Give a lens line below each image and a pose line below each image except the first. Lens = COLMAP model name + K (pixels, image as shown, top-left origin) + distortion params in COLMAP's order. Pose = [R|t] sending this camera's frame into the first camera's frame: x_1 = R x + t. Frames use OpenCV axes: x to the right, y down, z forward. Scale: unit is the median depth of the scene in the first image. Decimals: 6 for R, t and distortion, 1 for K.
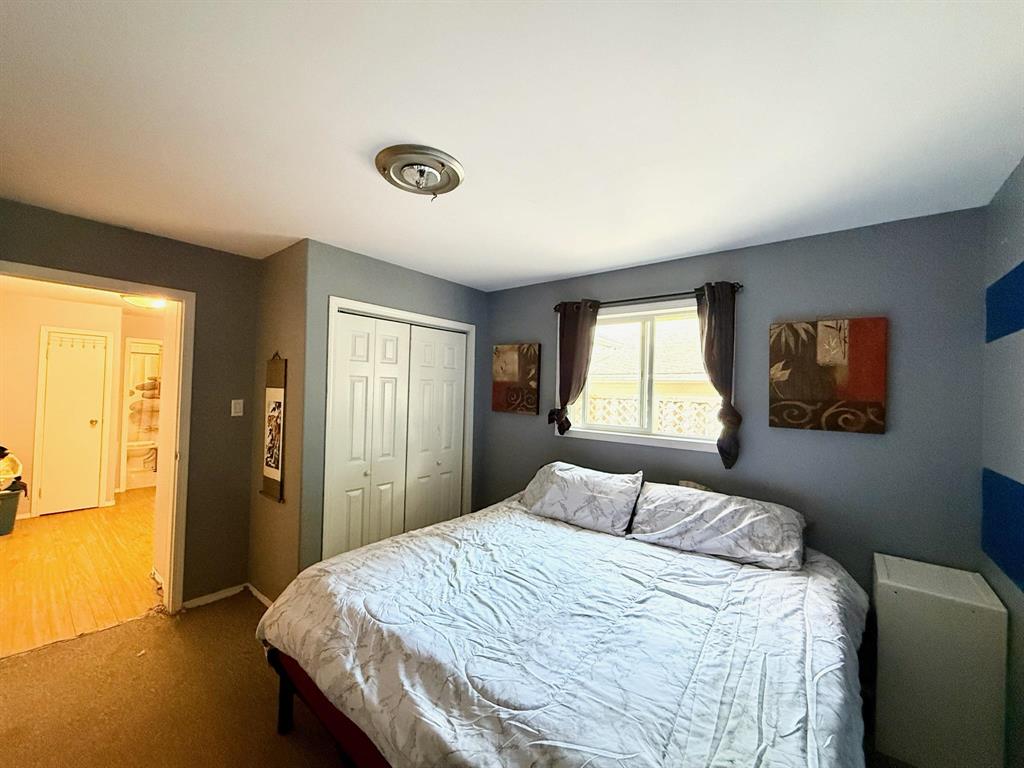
lens RADIAL K [[407.6, 0, 507.6], [0, 407.6, 382.1], [0, 0, 1]] dist [-0.000327, -0.000287]
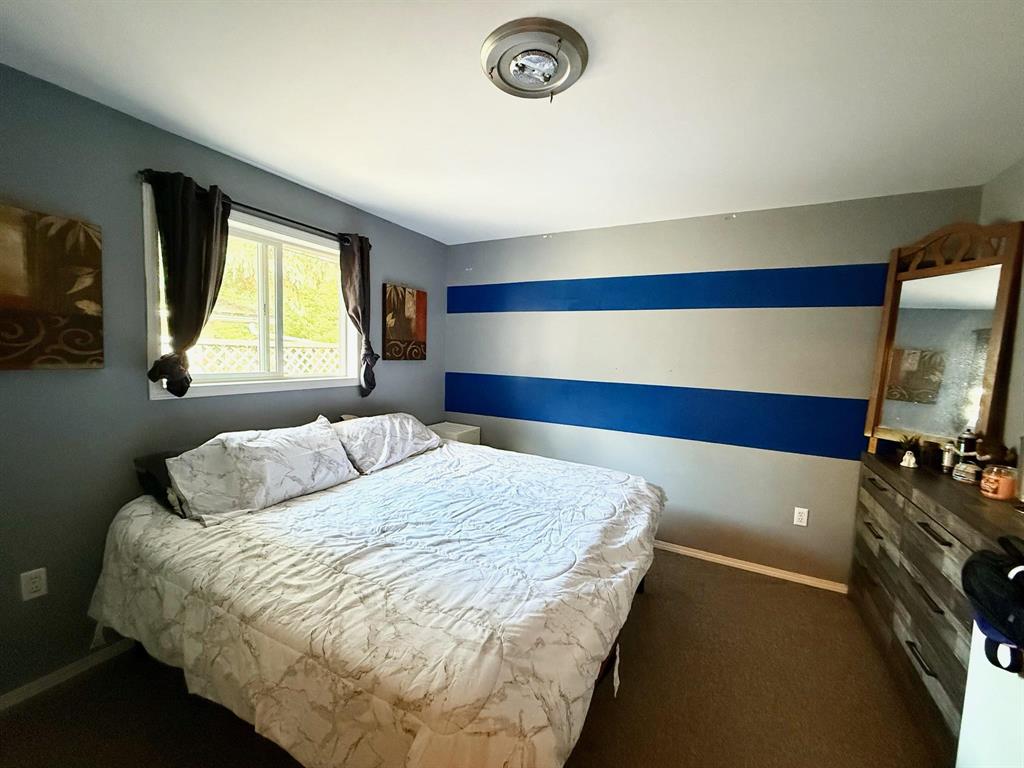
lens RADIAL K [[407.6, 0, 509.1], [0, 407.6, 386.8], [0, 0, 1]] dist [-0.000327, -0.000287]
pose [[-0.191210, -0.116352, 0.974629, -0.835882], [-0.054958, 0.992661, 0.107723, 0.030796], [-0.980009, -0.032966, -0.196201, 0.934291]]
